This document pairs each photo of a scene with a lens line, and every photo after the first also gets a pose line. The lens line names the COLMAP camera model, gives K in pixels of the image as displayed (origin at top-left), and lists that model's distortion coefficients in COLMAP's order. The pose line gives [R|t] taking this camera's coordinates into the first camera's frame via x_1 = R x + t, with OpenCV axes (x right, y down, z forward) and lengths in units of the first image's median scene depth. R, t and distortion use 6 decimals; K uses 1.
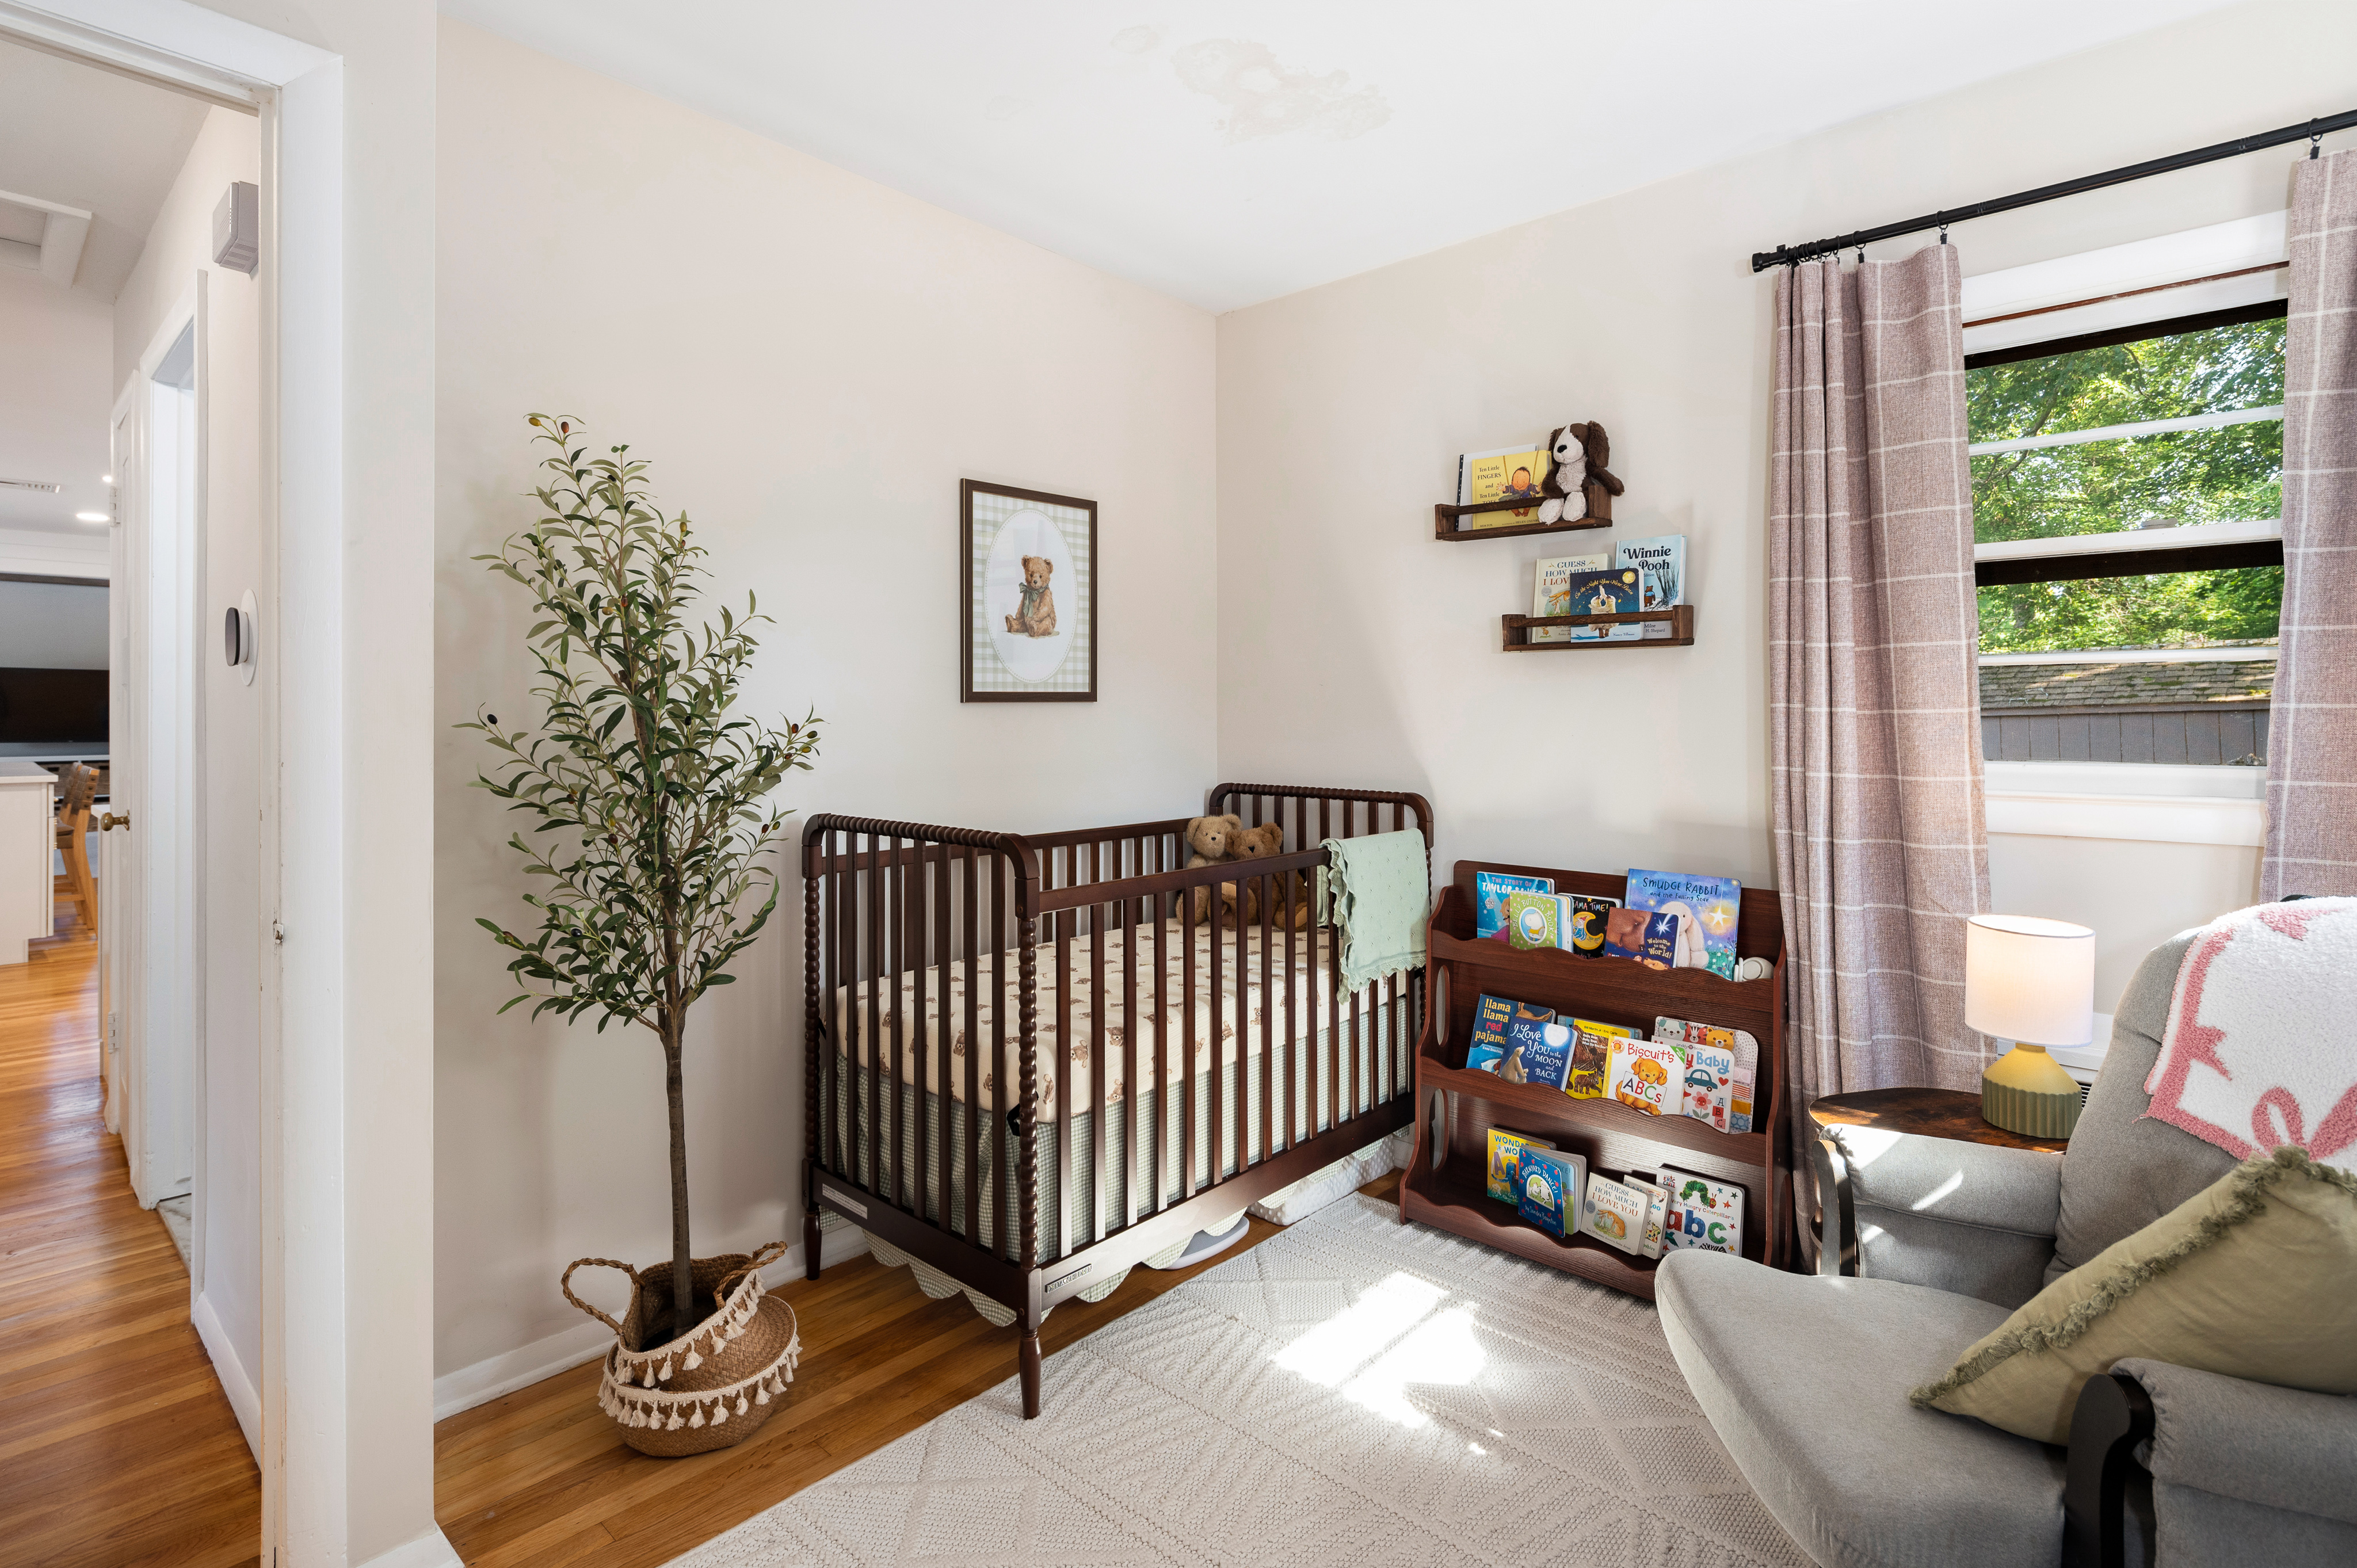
lens RADIAL K [[1151.4, 0, 1210.7], [0, 1151.4, 716.0], [0, 0, 1]] dist [0.006547, -0.003594]
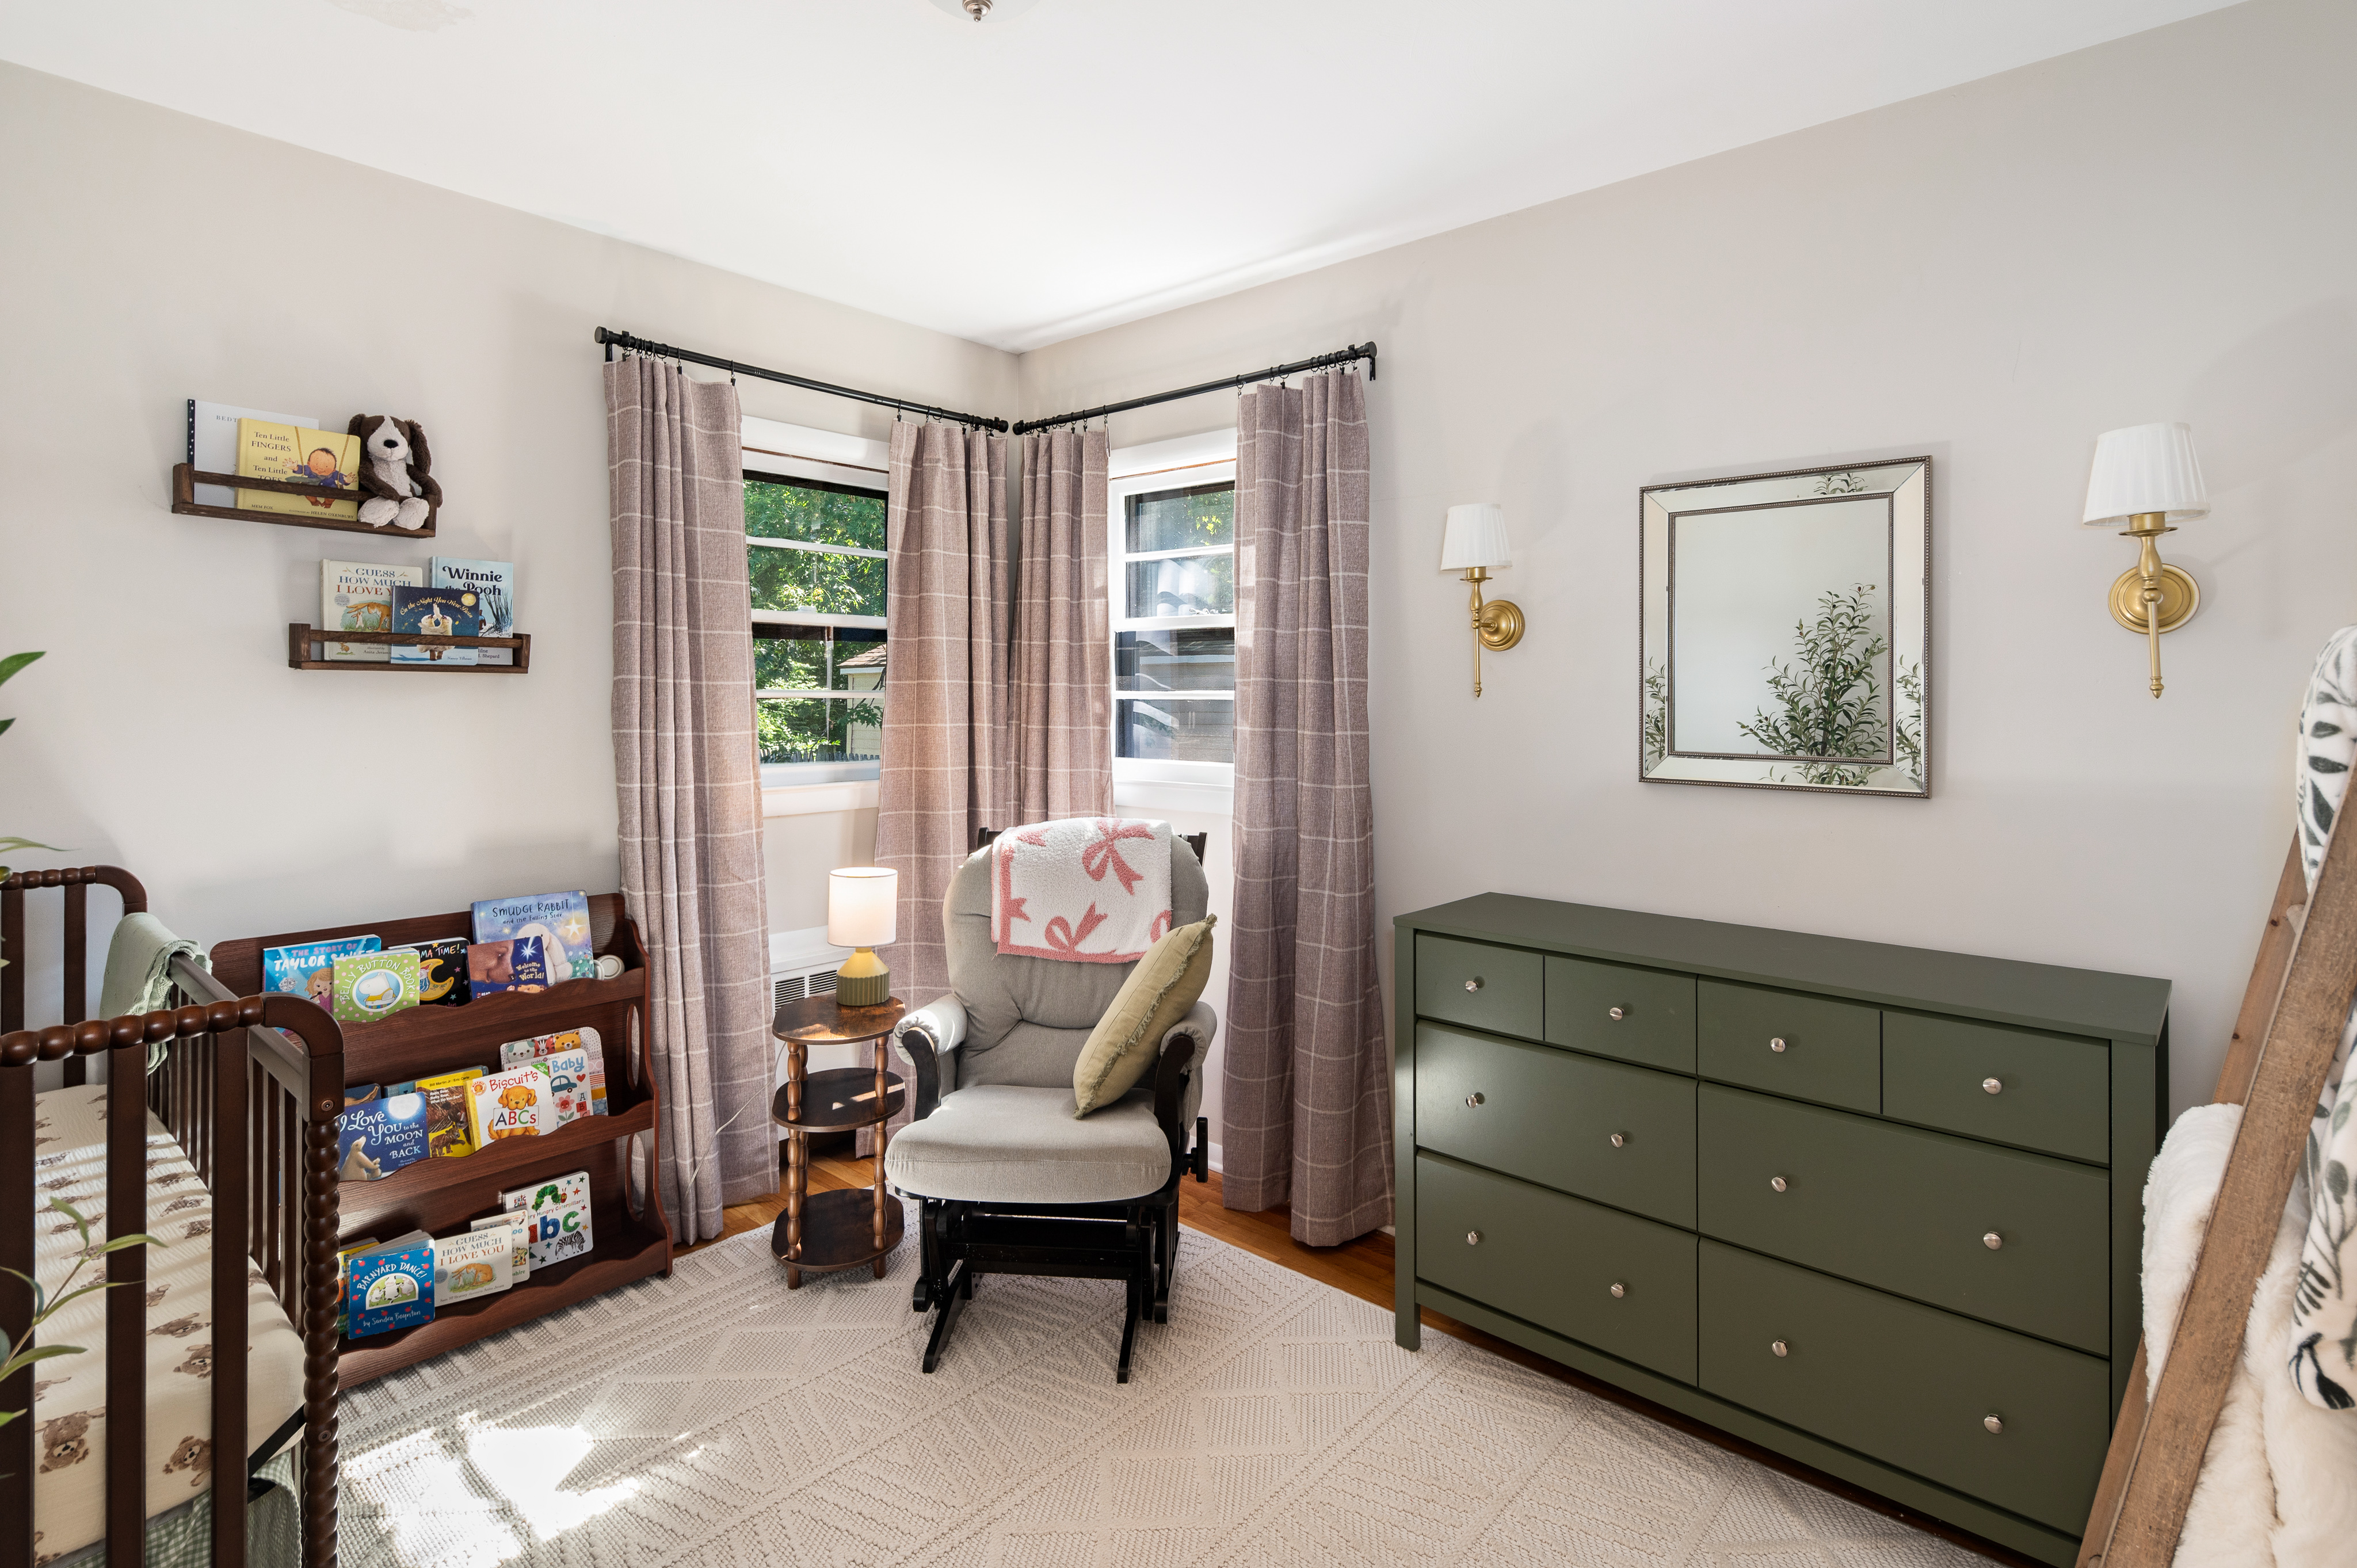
lens RADIAL K [[1151.4, 0, 1197.6], [0, 1151.4, 690.1], [0, 0, 1]] dist [0.006547, -0.003594]
pose [[-0.022312, 0.002651, 0.999748, -0.628436], [-0.003685, 0.999989, -0.002734, -0.045615], [-0.999744, -0.003745, -0.022302, 0.425496]]
